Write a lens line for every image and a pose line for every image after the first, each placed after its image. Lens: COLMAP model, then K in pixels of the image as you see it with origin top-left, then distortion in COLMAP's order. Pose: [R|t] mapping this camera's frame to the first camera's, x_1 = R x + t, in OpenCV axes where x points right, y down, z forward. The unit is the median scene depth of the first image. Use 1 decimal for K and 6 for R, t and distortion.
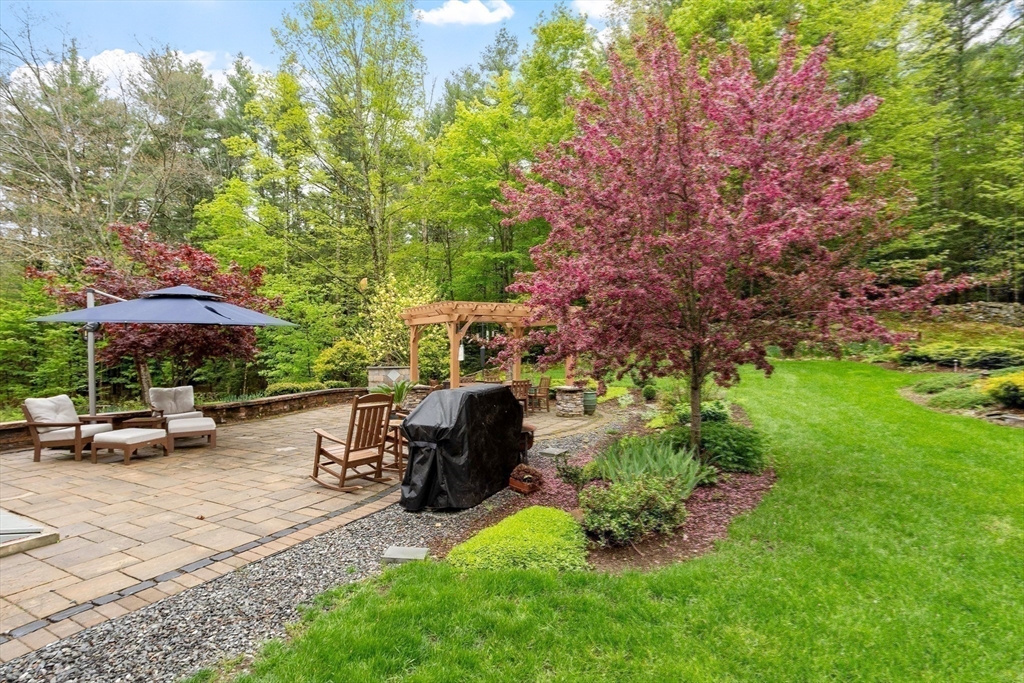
lens RADIAL K [[512.3, 0, 513.2], [0, 512.3, 338.6], [0, 0, 1]] dist [0.002219, 0.000617]
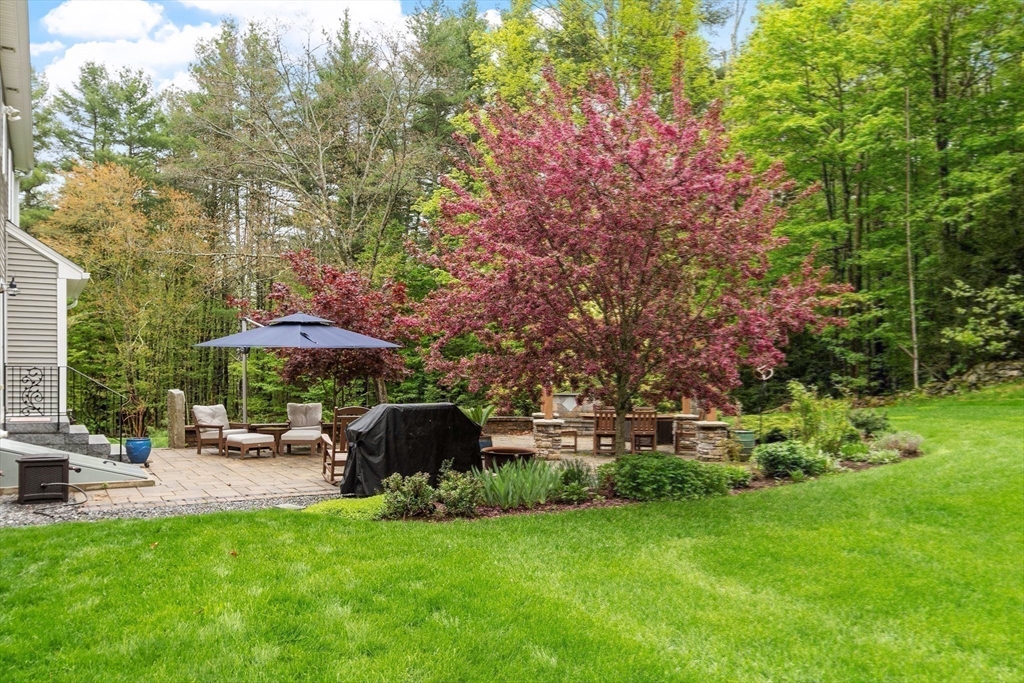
lens RADIAL K [[804.9, 0, 511.1], [0, 804.9, 345.5], [0, 0, 1]] dist [0.005091, 0.000393]
pose [[0.864954, -0.001789, -0.501848, 0.756824], [-0.004257, 0.999932, -0.010901, -0.016981], [0.501833, 0.011565, 0.864887, -0.360651]]
